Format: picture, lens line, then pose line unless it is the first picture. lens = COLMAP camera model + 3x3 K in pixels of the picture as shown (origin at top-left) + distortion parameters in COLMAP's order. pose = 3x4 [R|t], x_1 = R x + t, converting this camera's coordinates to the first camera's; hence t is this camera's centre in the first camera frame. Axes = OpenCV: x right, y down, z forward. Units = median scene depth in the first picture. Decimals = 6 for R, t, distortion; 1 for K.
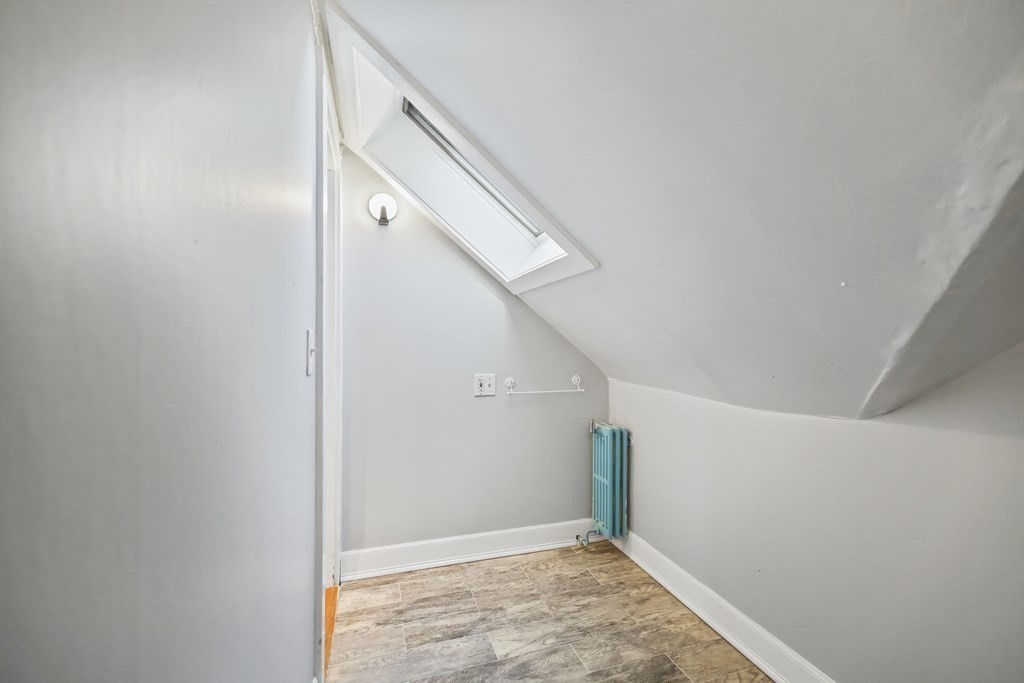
lens RADIAL K [[436.2, 0, 514.3], [0, 436.2, 340.1], [0, 0, 1]] dist [-0.003840, 0.000025]
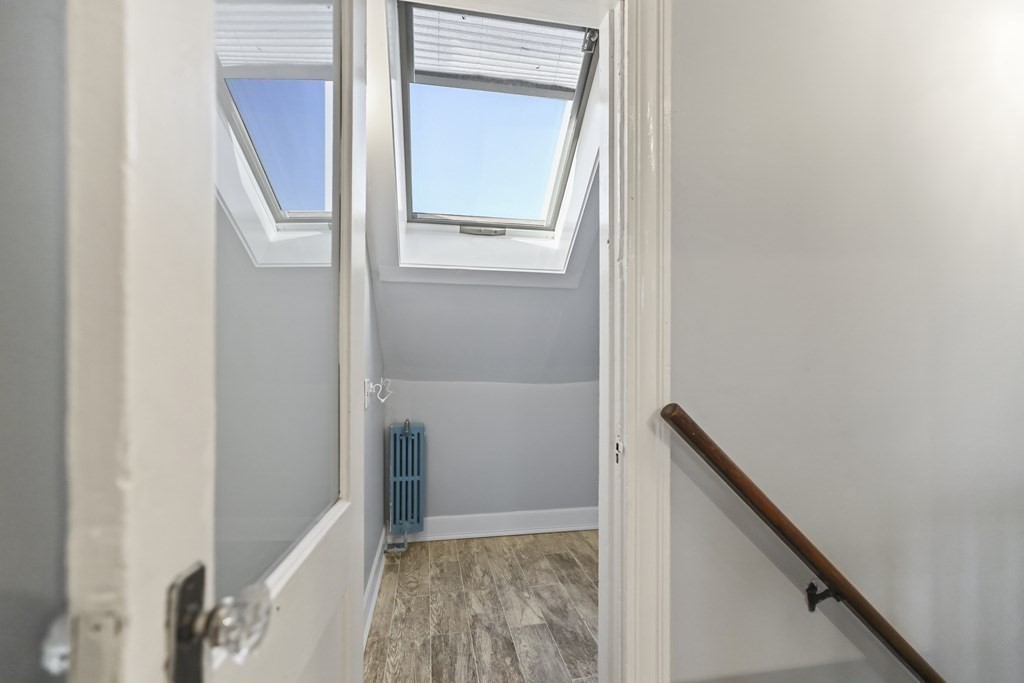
lens RADIAL K [[436.2, 0, 514.3], [0, 436.2, 351.0], [0, 0, 1]] dist [-0.003840, 0.000025]
pose [[0.112796, 0.008797, 0.993579, -0.976965], [-0.004198, 0.999956, -0.008377, 0.036754], [-0.993609, -0.003227, 0.112828, 0.799989]]
